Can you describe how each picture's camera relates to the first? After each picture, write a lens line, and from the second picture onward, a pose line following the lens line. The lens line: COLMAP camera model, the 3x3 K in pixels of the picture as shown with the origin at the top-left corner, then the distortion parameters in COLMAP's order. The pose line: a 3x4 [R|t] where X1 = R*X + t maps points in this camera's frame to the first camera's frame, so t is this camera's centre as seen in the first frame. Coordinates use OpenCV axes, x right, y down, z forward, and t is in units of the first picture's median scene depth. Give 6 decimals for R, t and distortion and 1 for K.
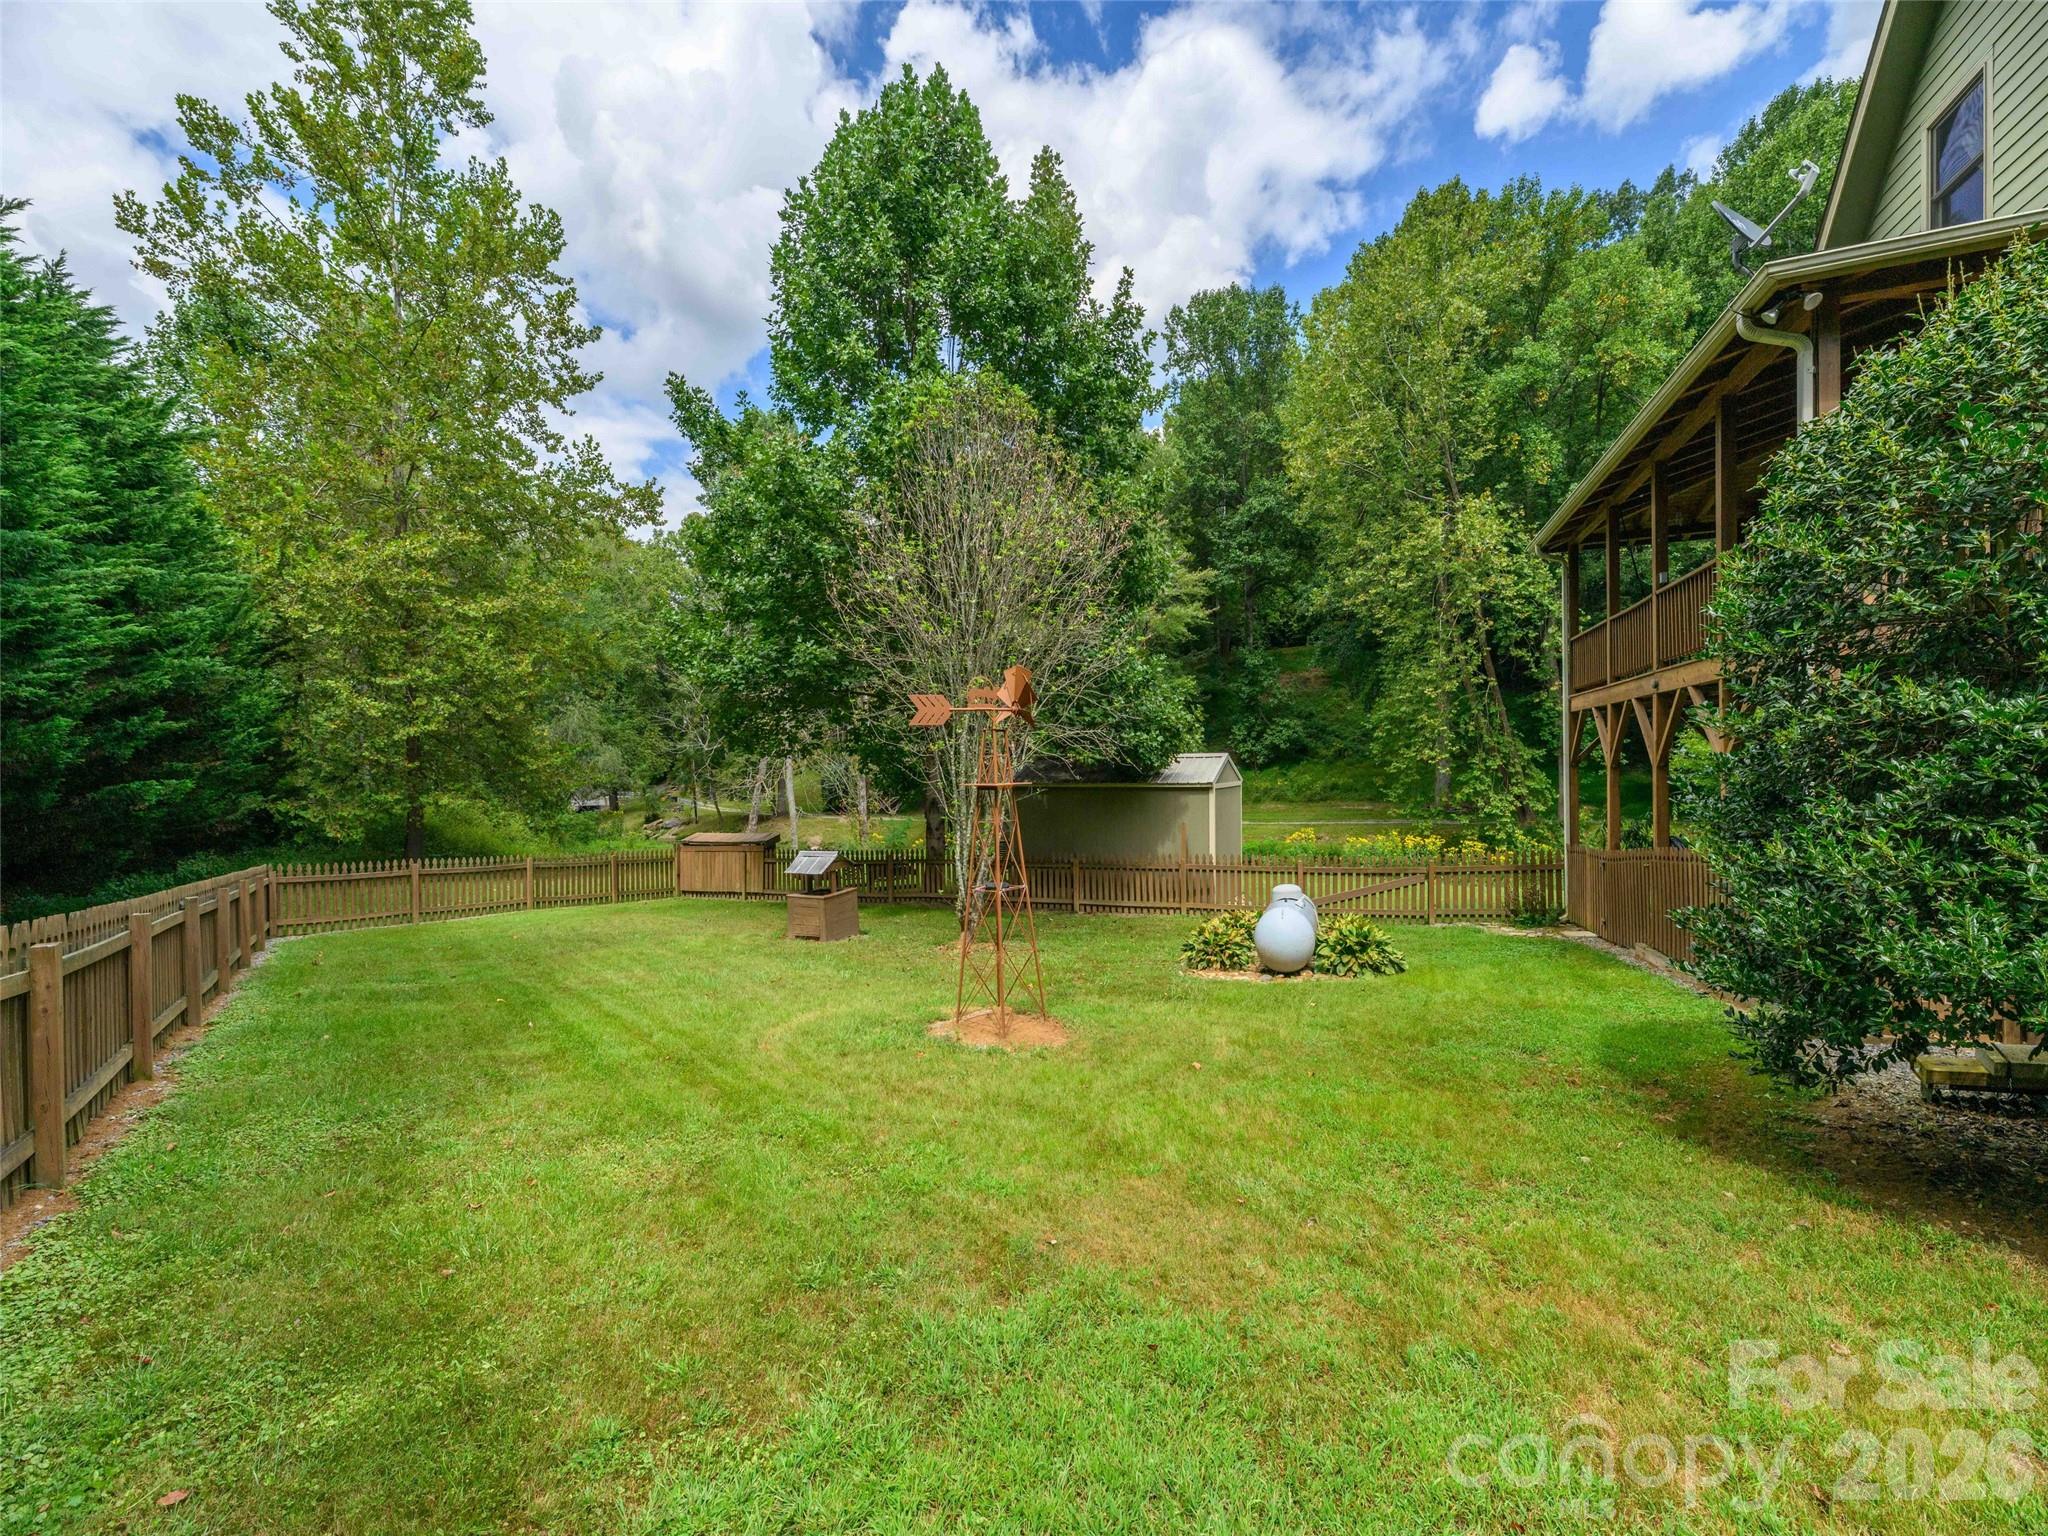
lens RADIAL K [[827.8, 0, 1016.3], [0, 827.8, 768.2], [0, 0, 1]] dist [0.002490, 0.000424]
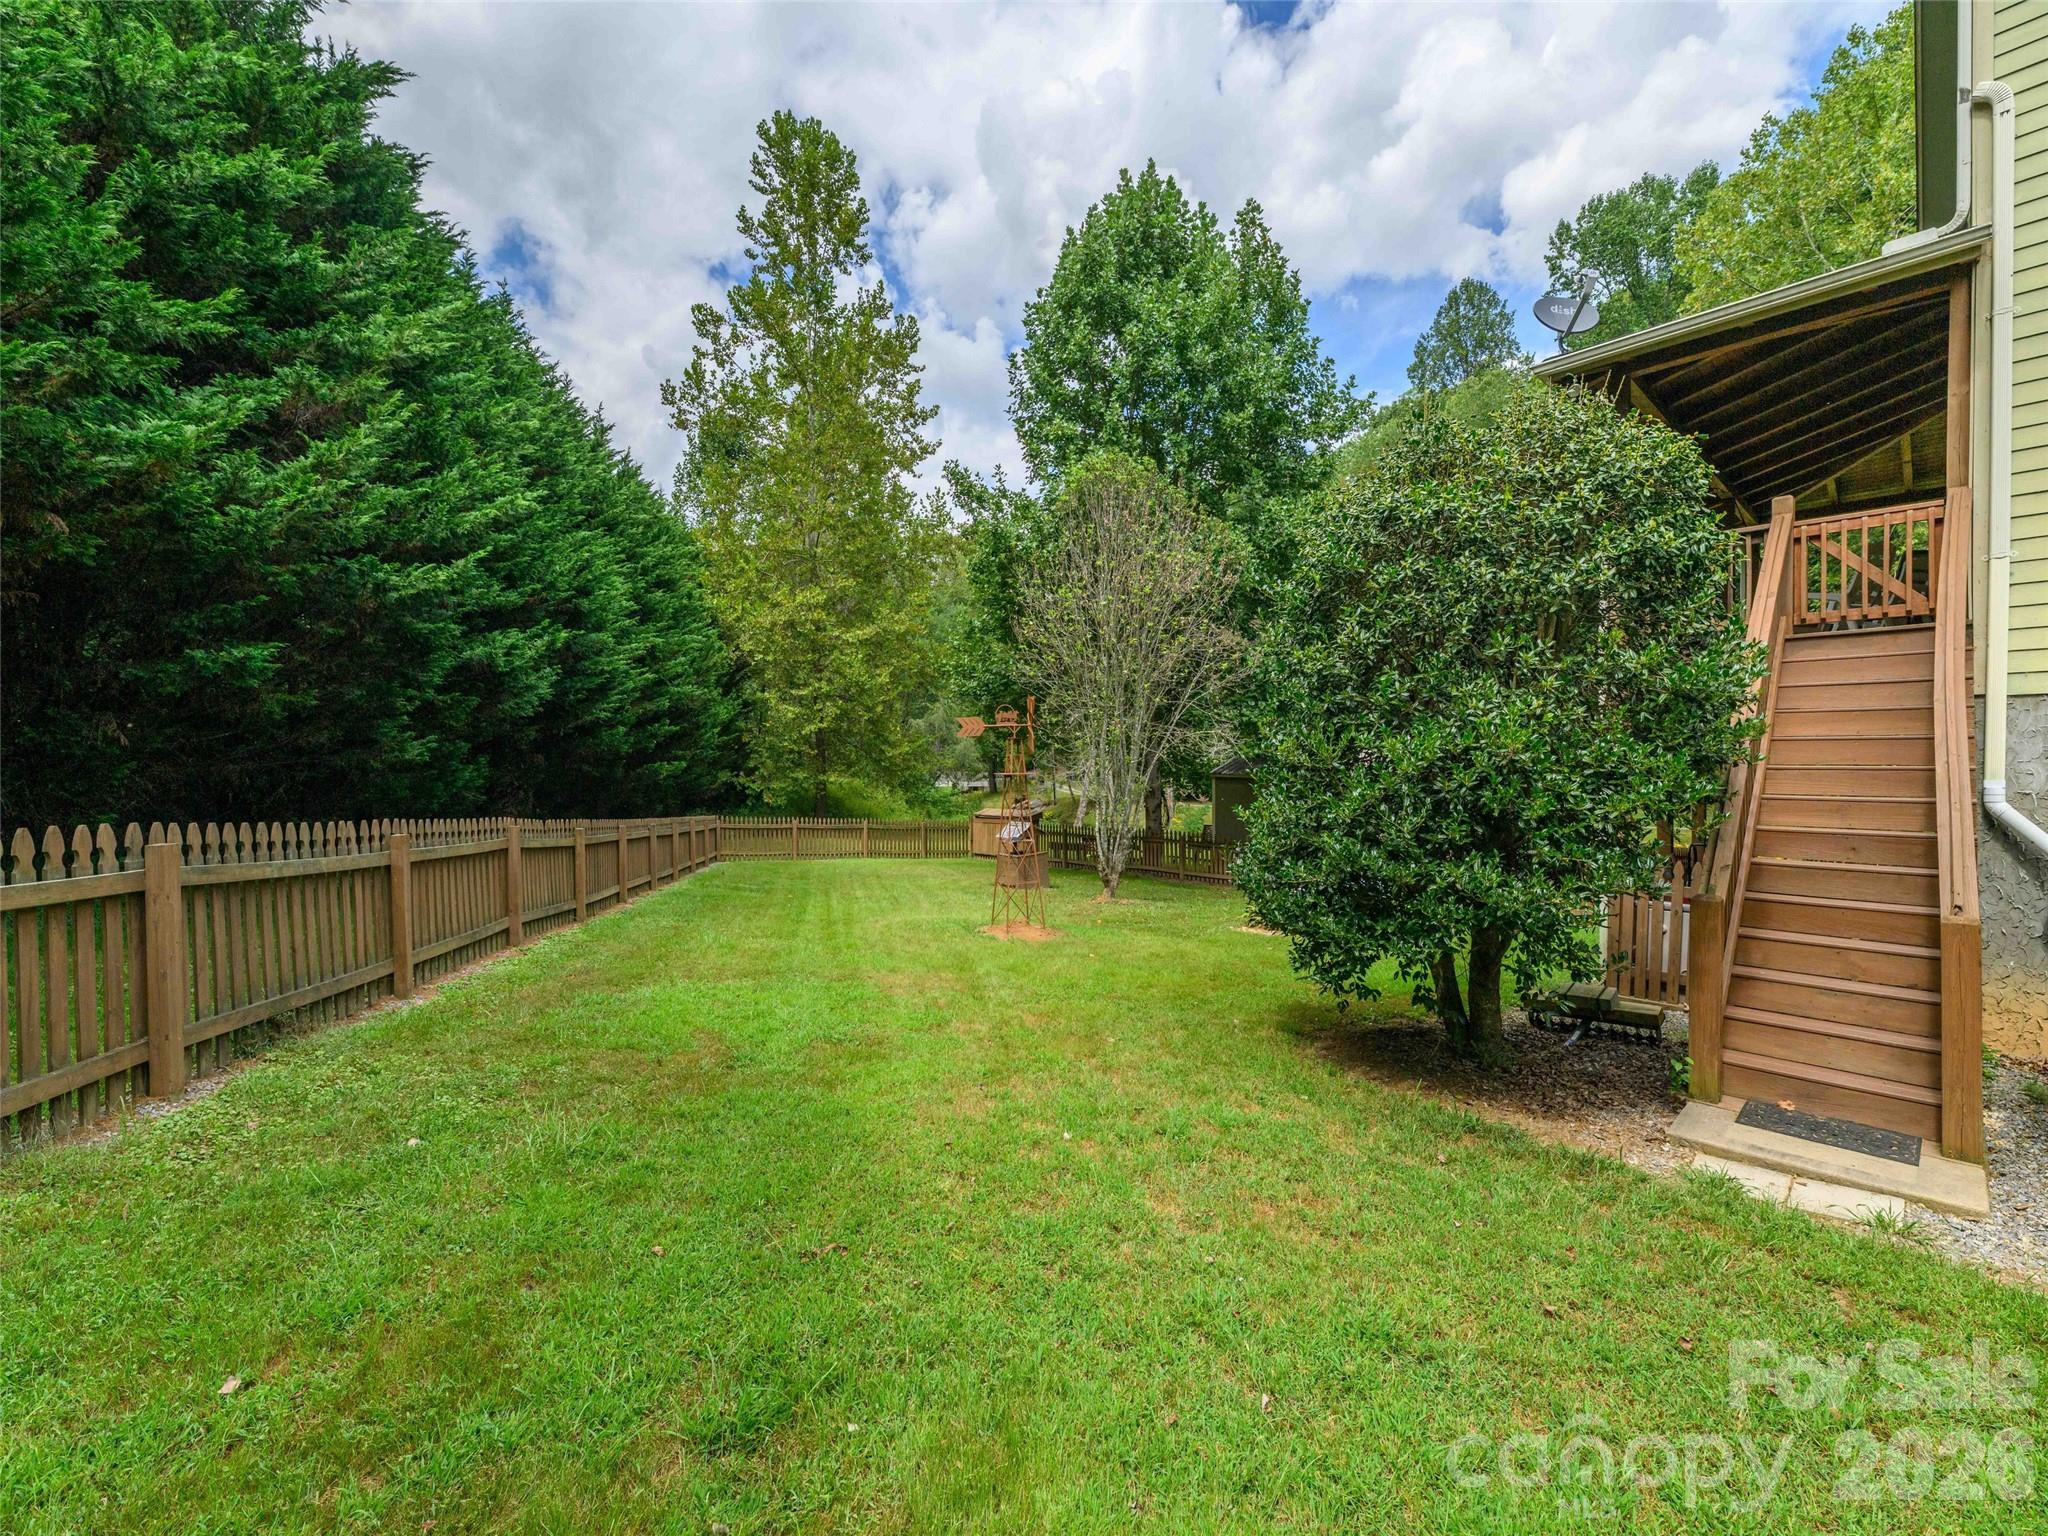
lens RADIAL K [[886.4, 0, 1028.1], [0, 886.4, 770.7], [0, 0, 1]] dist [-0.000274, 0.000028]
pose [[0.893583, 0.017818, -0.448545, 0.257612], [-0.009406, 0.999736, 0.020975, -0.007505], [0.448800, -0.014524, 0.893514, -0.164068]]
